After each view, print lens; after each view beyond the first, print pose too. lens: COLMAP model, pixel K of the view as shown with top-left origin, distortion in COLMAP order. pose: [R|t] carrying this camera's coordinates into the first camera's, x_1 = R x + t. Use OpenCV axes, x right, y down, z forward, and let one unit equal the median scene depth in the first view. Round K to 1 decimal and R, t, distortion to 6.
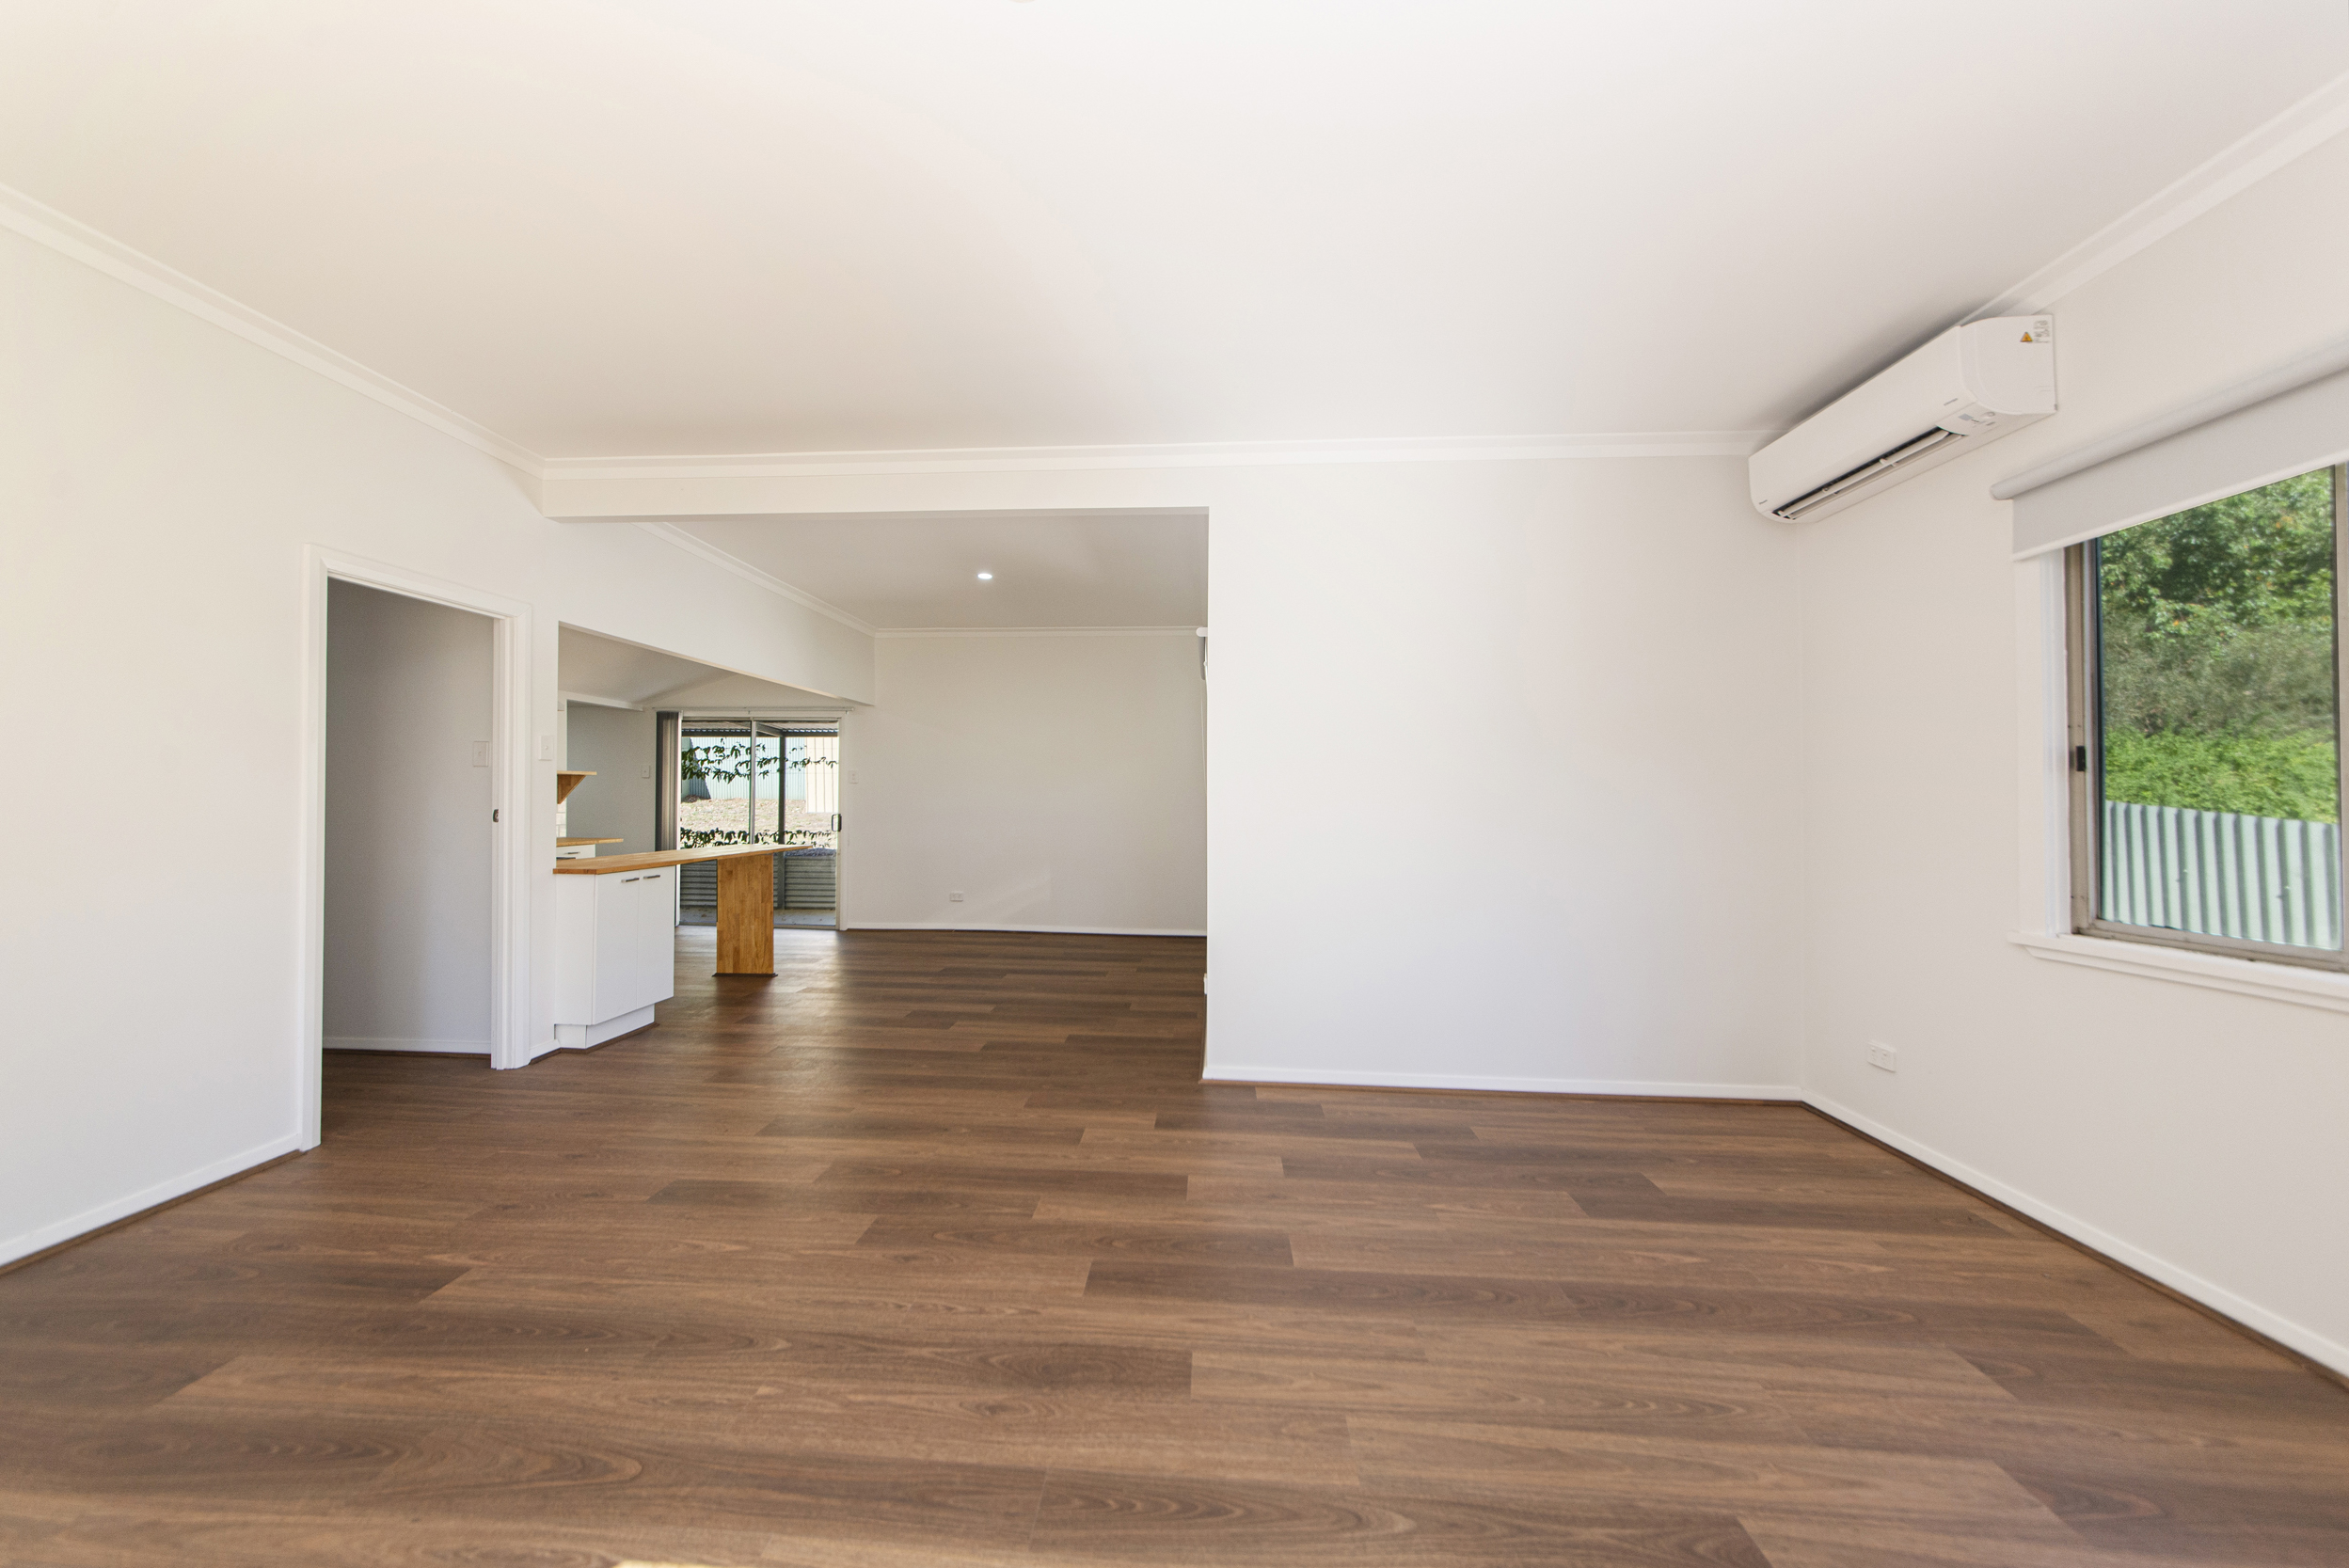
lens RADIAL K [[817.0, 0, 1175.5], [0, 817.0, 782.7], [0, 0, 1]] dist [0.000080, 0.000059]
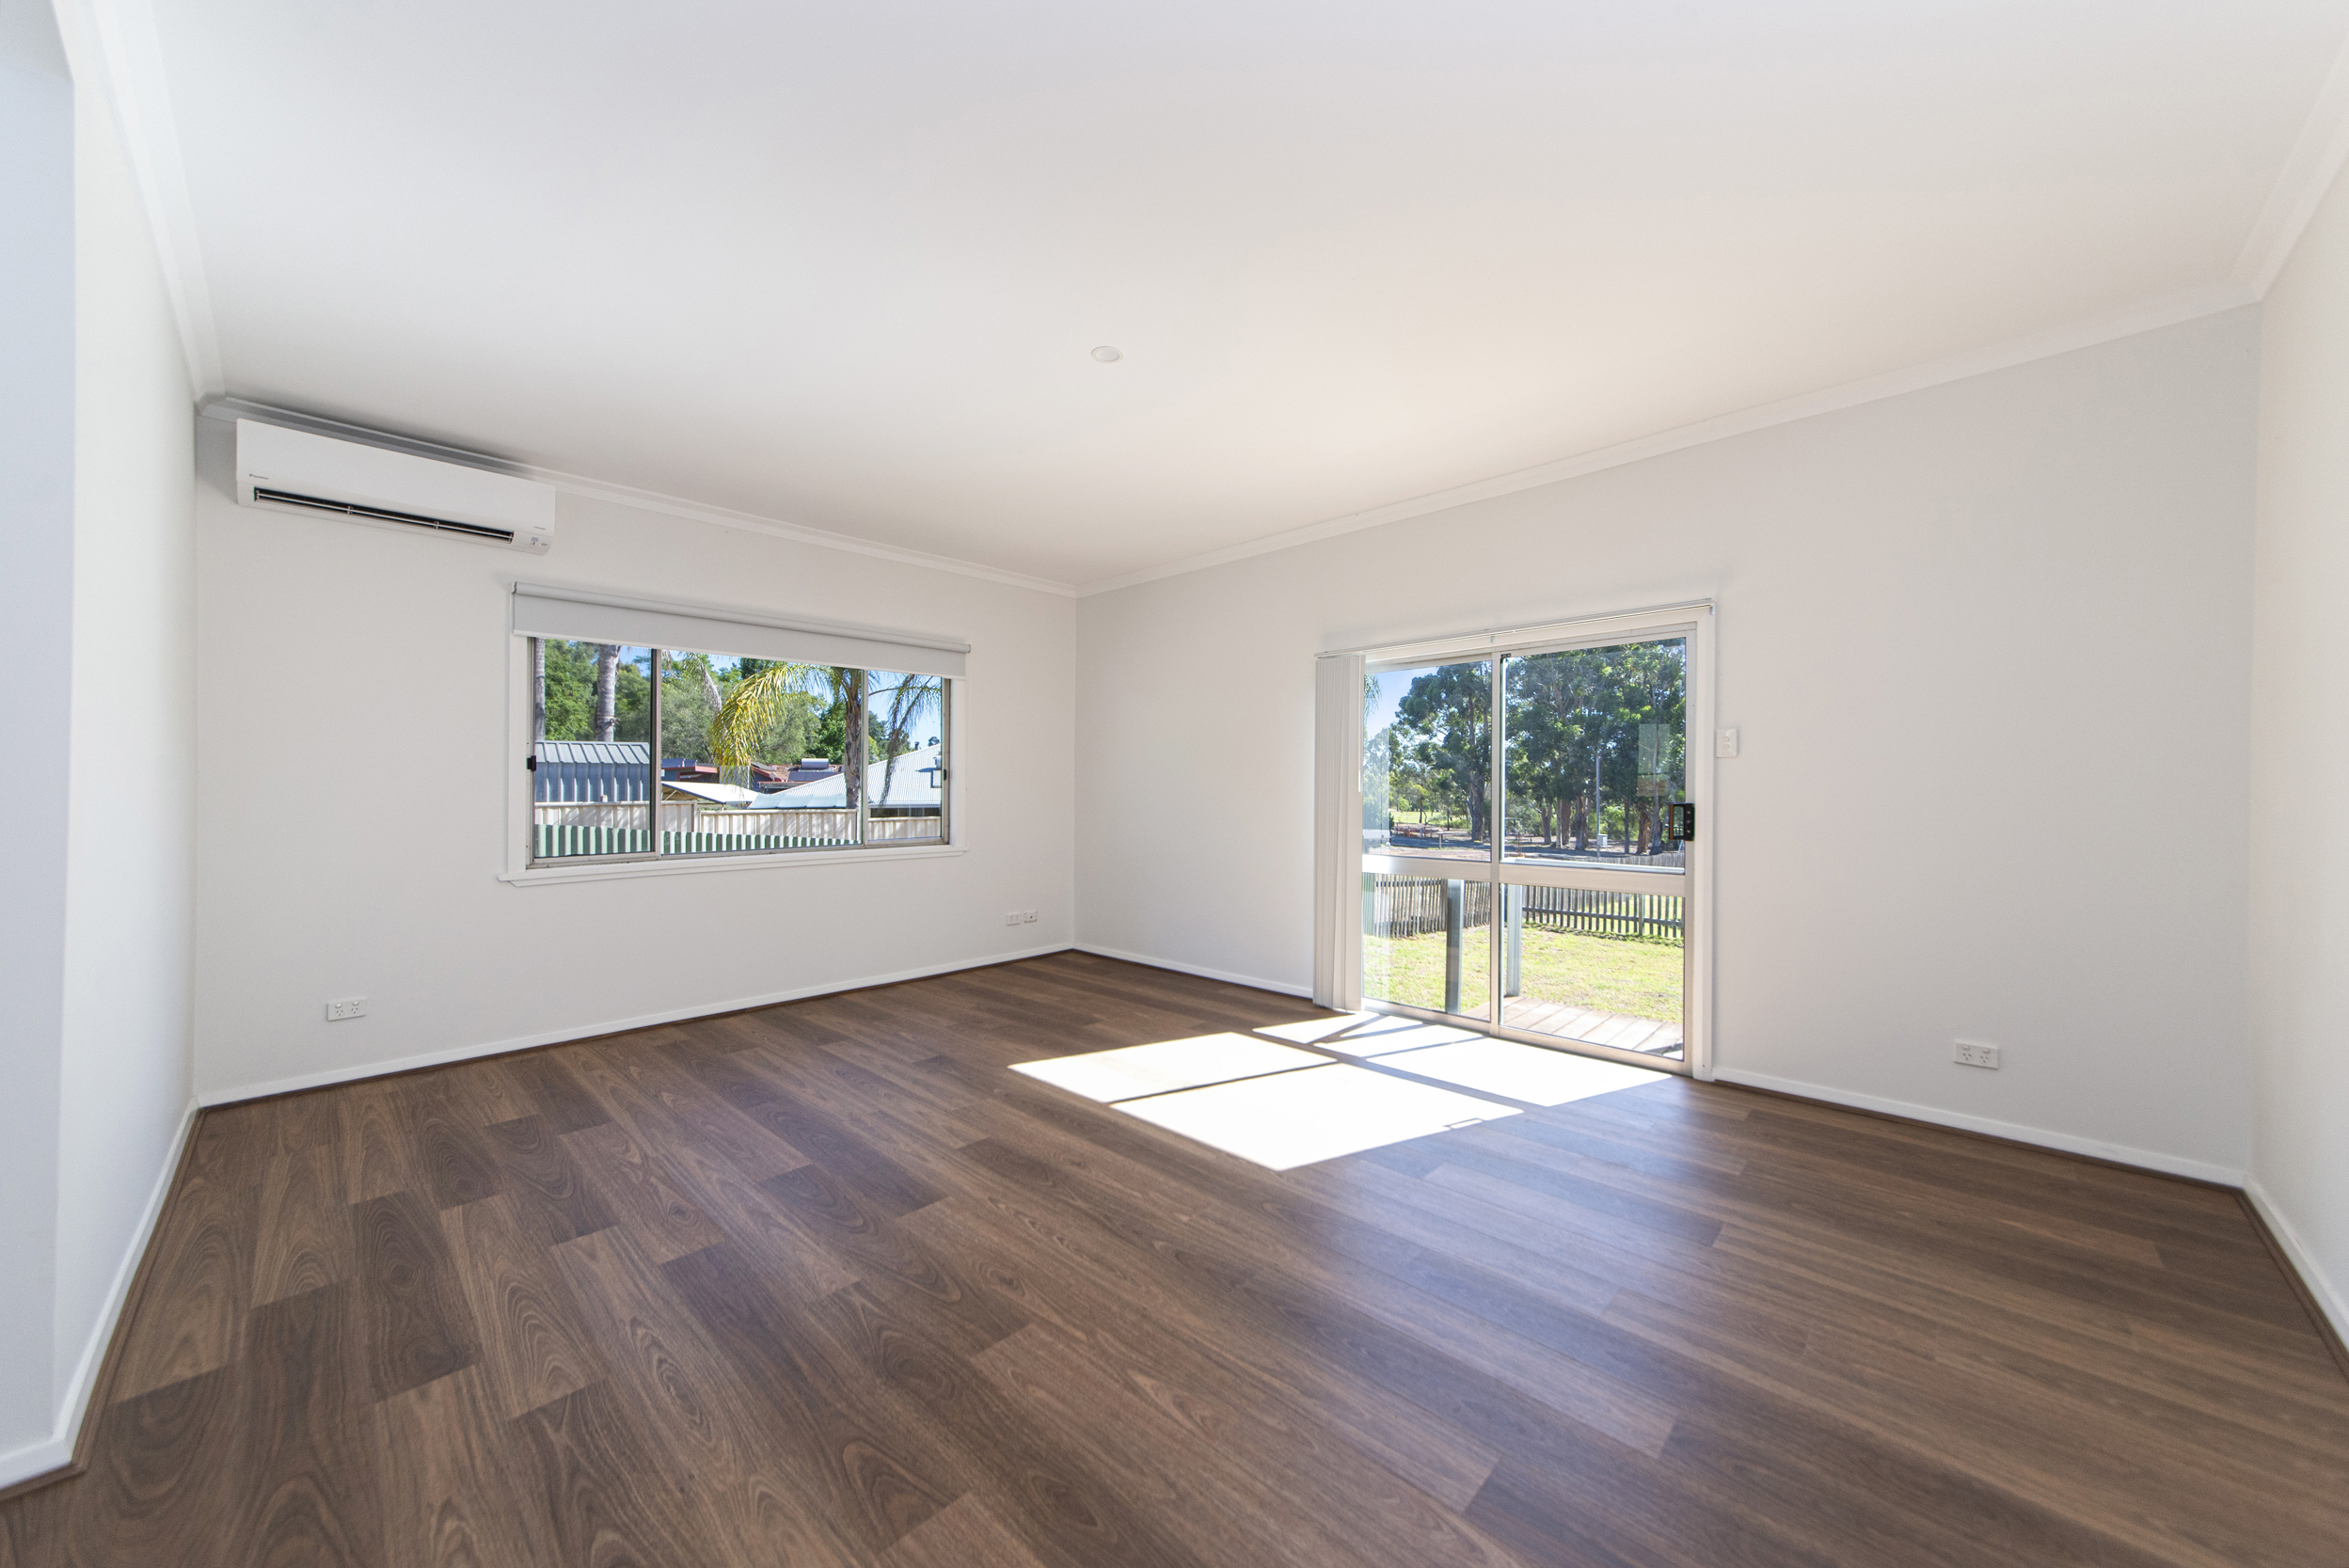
lens RADIAL K [[817.0, 0, 1190.0], [0, 817.0, 785.1], [0, 0, 1]] dist [0.000080, 0.000059]
pose [[-0.759860, -0.000974, 0.650086, -1.189045], [-0.015627, 0.999737, -0.016767, 0.046563], [-0.649899, -0.022899, -0.759676, 1.746047]]
